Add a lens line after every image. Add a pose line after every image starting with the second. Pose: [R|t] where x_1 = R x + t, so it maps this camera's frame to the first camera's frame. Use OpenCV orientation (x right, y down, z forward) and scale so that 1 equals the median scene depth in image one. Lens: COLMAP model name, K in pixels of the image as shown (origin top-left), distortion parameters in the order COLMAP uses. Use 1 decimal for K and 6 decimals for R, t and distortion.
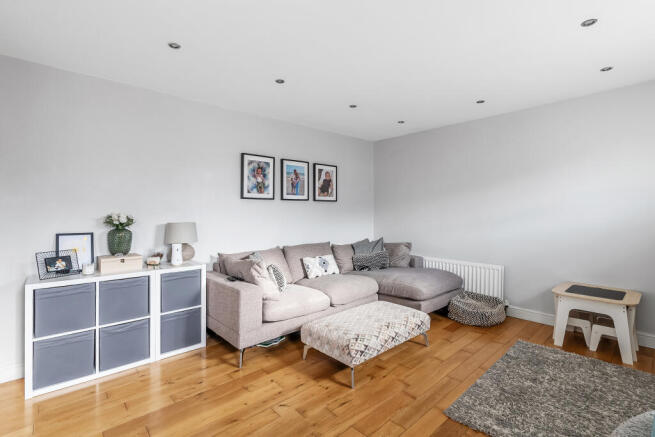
lens RADIAL K [[305.3, 0, 327.5], [0, 305.3, 214.4], [0, 0, 1]] dist [-0.002899, 0.000120]
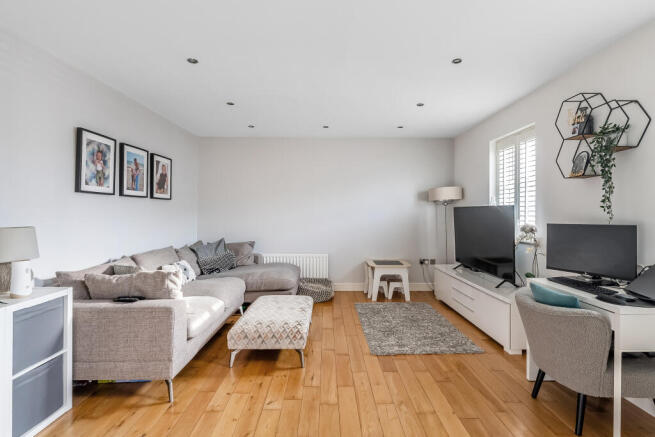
lens RADIAL K [[314.8, 0, 326.7], [0, 314.8, 216.6], [0, 0, 1]] dist [0.003631, 0.000293]
pose [[0.678382, -0.002915, 0.734704, -0.416014], [0.000104, 0.999993, 0.003870, 0.002003], [-0.734710, -0.002549, 0.678377, 0.081230]]
